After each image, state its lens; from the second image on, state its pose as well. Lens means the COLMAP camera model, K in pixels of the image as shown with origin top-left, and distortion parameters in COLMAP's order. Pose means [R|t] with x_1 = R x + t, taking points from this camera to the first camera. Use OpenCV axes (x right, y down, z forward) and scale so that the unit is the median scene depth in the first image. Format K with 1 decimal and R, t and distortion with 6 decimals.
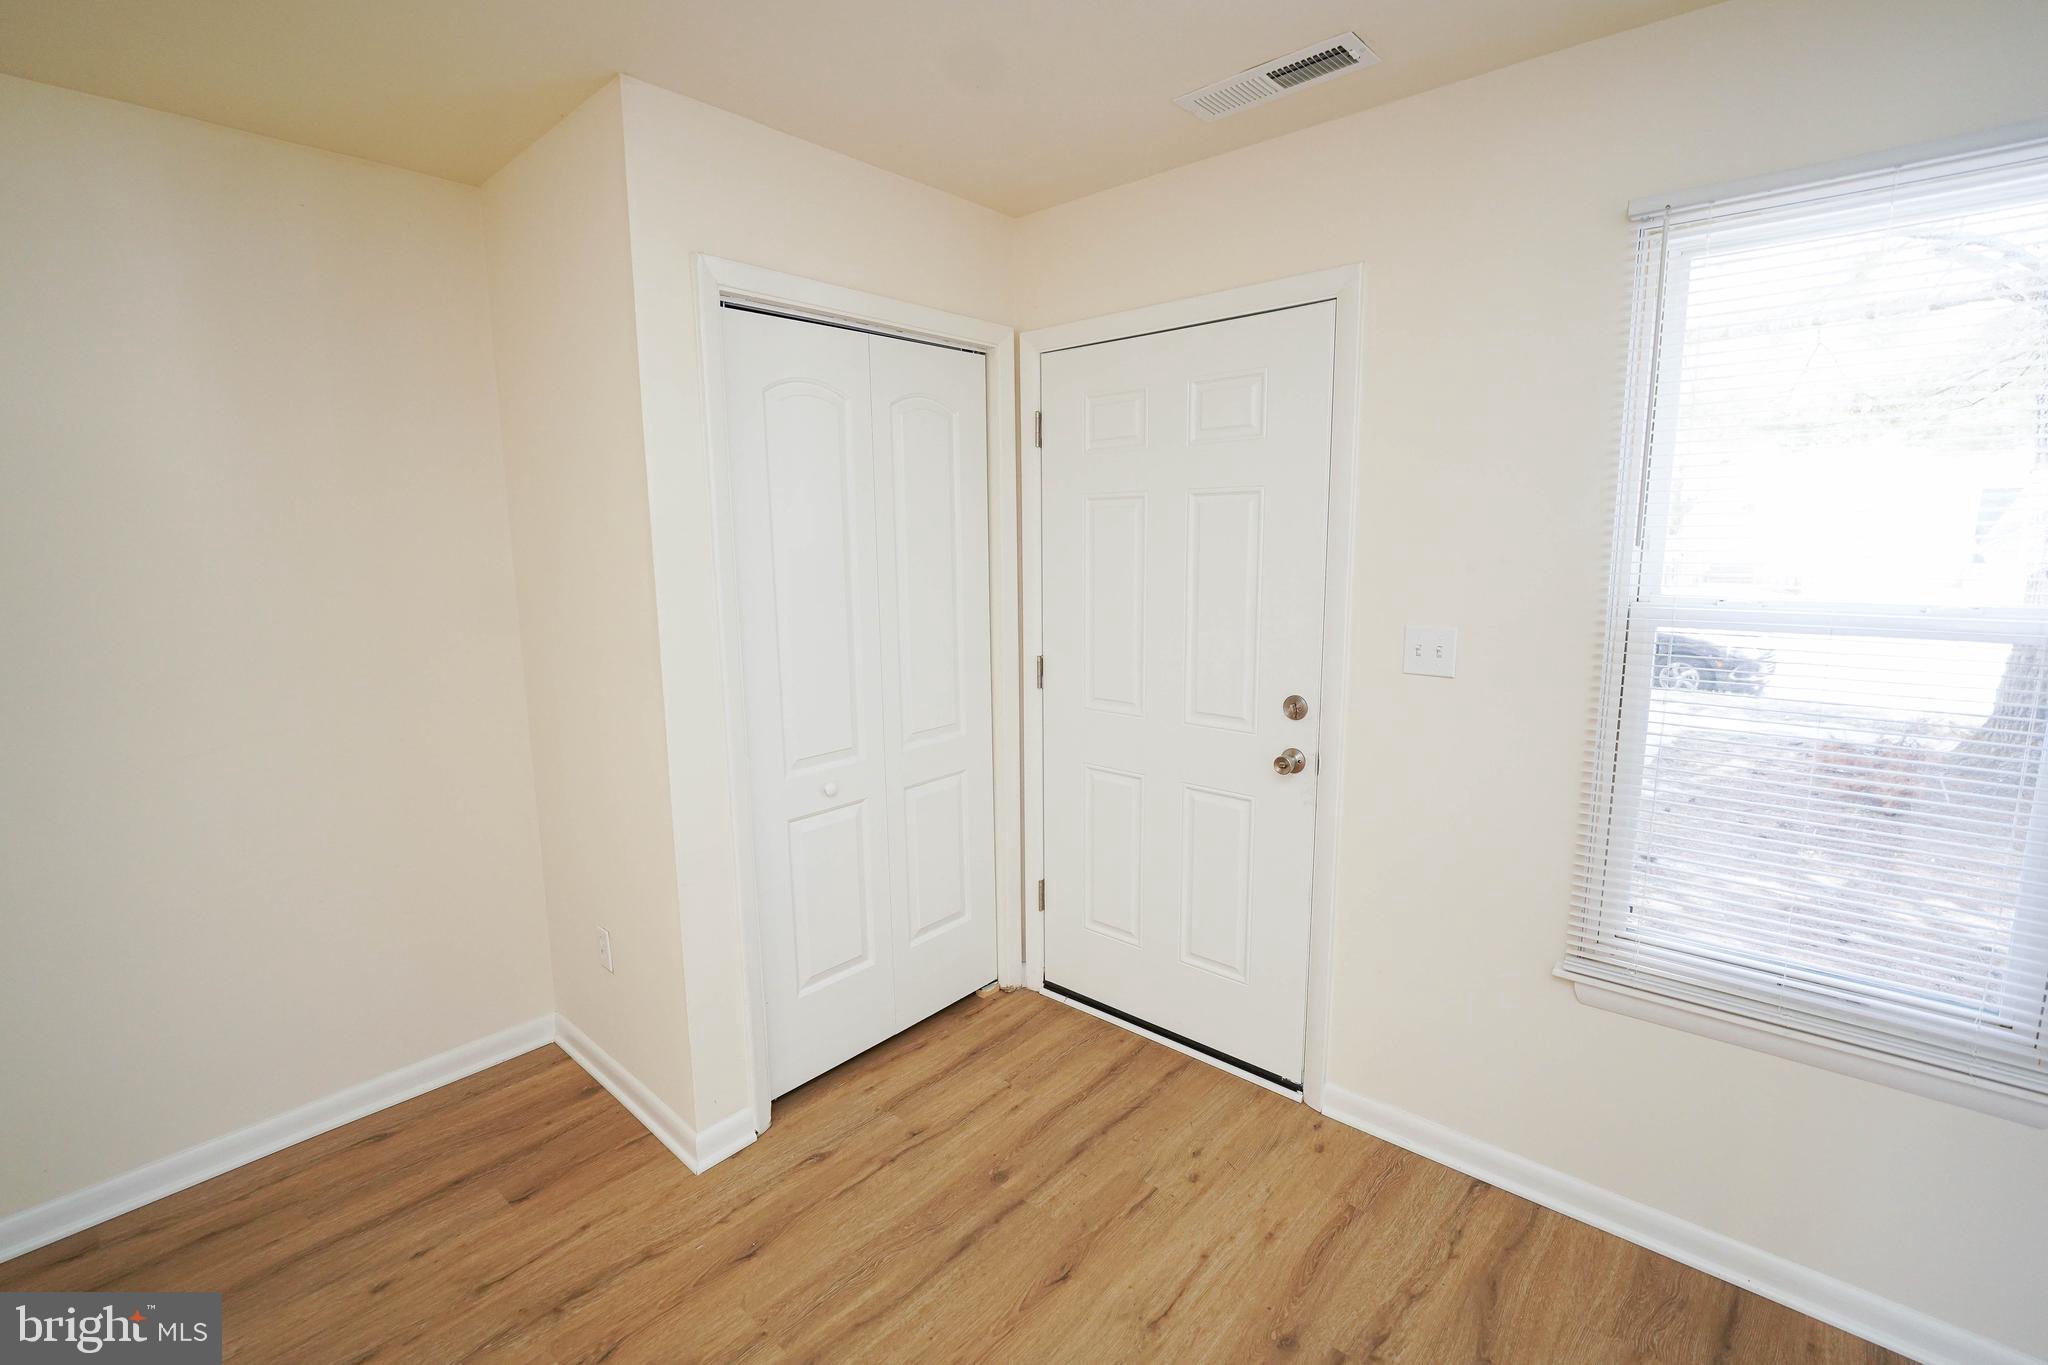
lens RADIAL K [[895.5, 0, 1024.0], [0, 895.5, 682.5], [0, 0, 1]] dist [-0.015215, -0.000056]
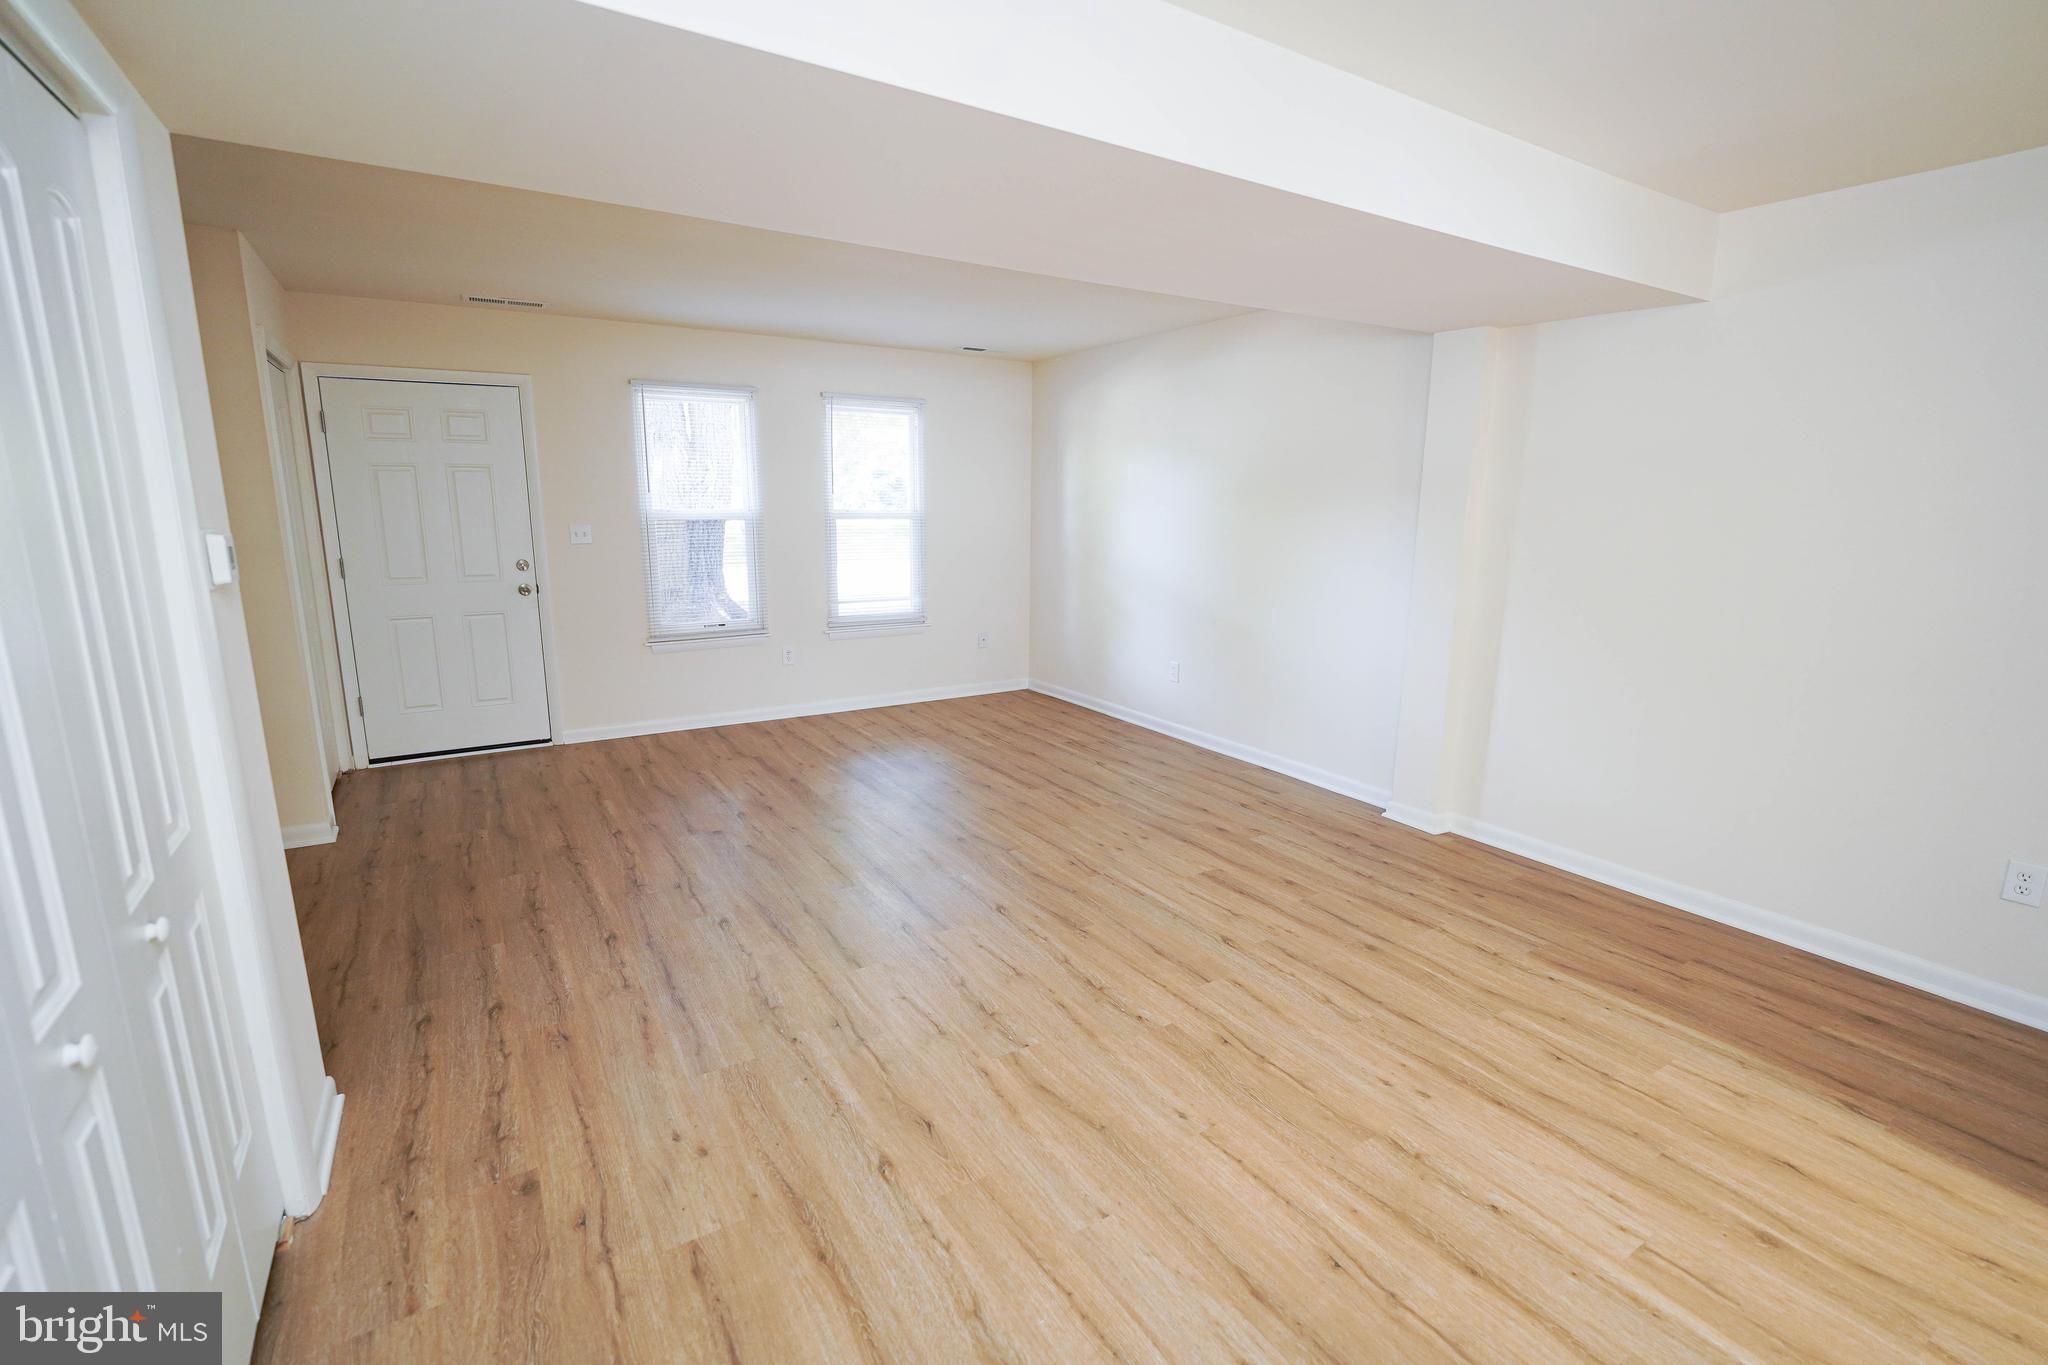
lens RADIAL K [[895.5, 0, 1024.0], [0, 895.5, 682.5], [0, 0, 1]] dist [-0.015215, -0.000056]
pose [[0.260336, -0.181334, 0.948337, -1.530241], [0.137477, 0.979160, 0.149488, 0.154799], [-0.955681, 0.091457, 0.279839, -0.791318]]
